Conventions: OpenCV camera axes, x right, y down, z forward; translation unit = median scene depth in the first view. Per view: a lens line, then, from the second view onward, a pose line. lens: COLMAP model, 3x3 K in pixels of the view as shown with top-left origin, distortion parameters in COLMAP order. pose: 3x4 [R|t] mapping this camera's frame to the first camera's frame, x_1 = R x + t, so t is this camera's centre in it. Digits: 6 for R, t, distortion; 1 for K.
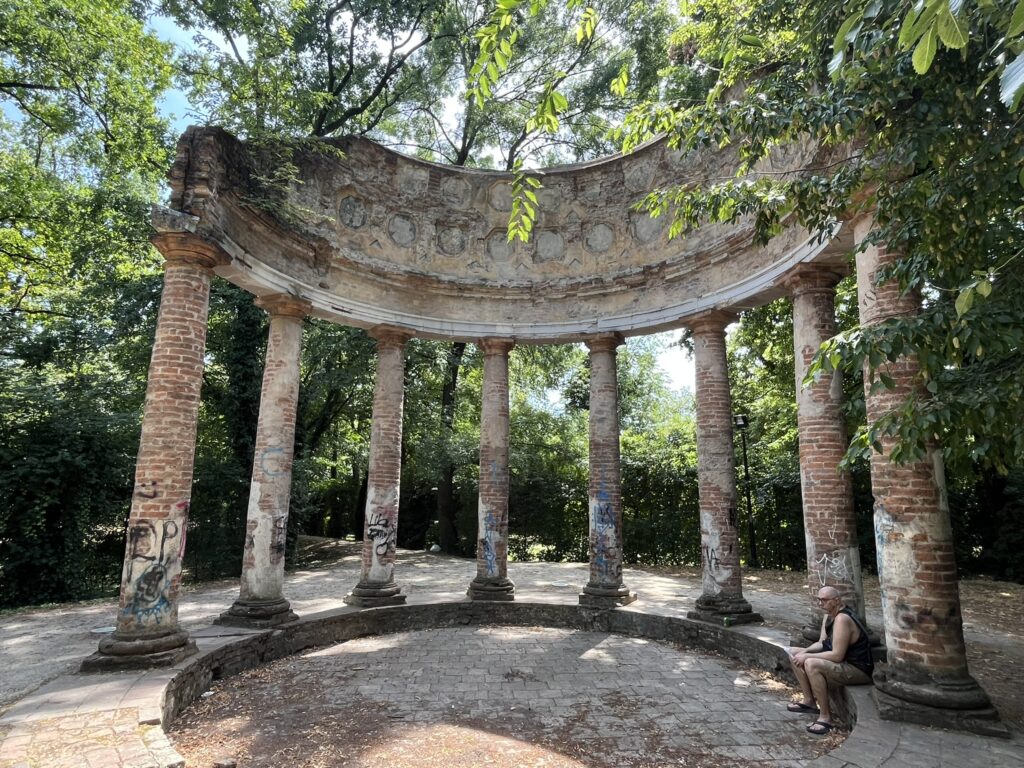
lens RADIAL K [[568.7, 0, 512.6], [0, 568.7, 389.6], [0, 0, 1]] dist [-0.000124, 0.000222]
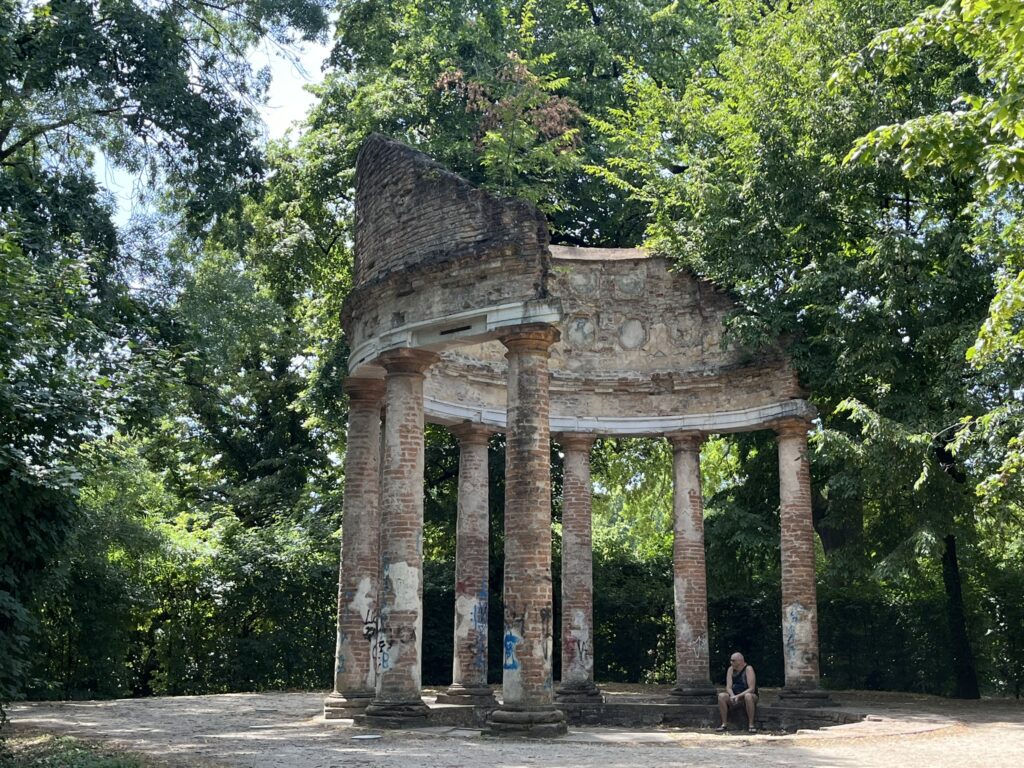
lens RADIAL K [[1193.2, 0, 512.3], [0, 1193.2, 383.0], [0, 0, 1]] dist [0.015654, 0.000000]
pose [[0.448393, 0.180149, 0.875494, -1.961770], [-0.169590, 0.978834, -0.114556, 0.066687], [-0.877601, -0.097109, 0.469454, 0.032657]]
